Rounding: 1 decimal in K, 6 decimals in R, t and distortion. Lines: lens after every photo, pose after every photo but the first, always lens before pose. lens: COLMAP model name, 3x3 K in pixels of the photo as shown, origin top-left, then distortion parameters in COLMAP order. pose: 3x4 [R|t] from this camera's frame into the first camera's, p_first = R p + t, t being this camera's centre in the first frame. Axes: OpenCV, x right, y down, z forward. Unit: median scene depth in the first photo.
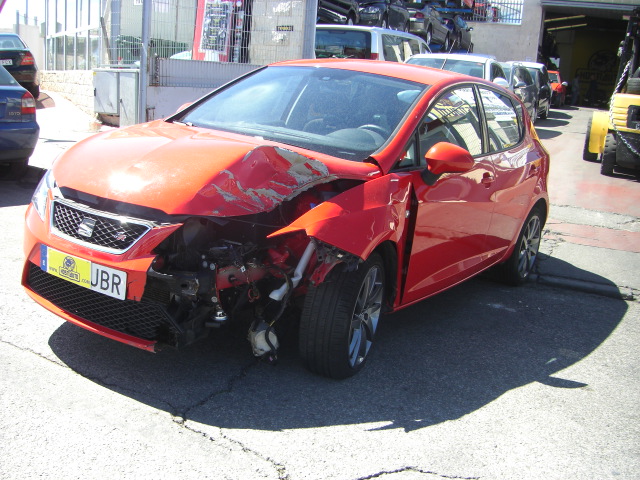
lens RADIAL K [[713.1, 0, 300.4], [0, 713.1, 289.1], [0, 0, 1]] dist [-0.157447, 0.036157]
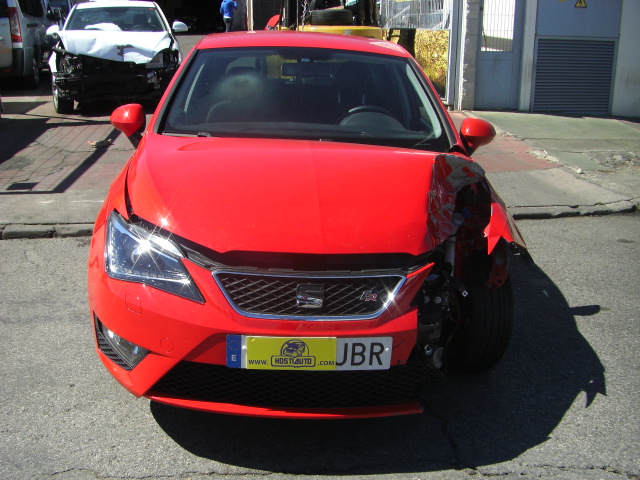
lens RADIAL K [[713.1, 0, 300.4], [0, 713.1, 289.1], [0, 0, 1]] dist [-0.157447, 0.036157]
pose [[0.798500, -0.271227, 0.537433, -0.745106], [0.219698, 0.962472, 0.159312, -0.227312], [-0.560474, -0.009138, 0.828121, 0.360973]]
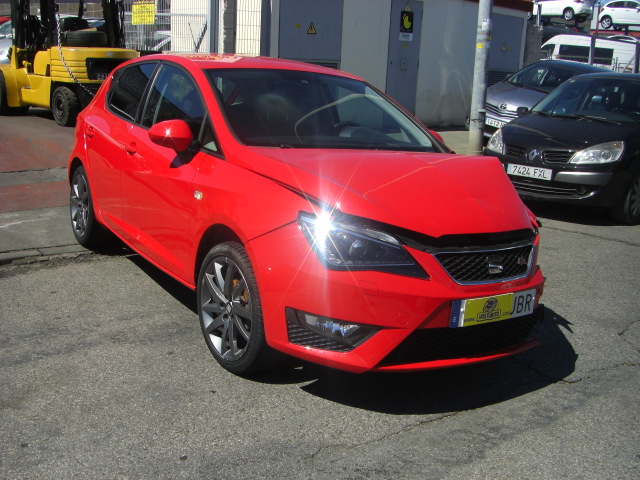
lens RADIAL K [[713.1, 0, 300.4], [0, 713.1, 289.1], [0, 0, 1]] dist [-0.157447, 0.036157]
pose [[0.392967, -0.331466, 0.857734, -1.332545], [0.238682, 0.937571, 0.252967, -0.389416], [-0.888036, 0.105318, 0.447550, 0.809331]]
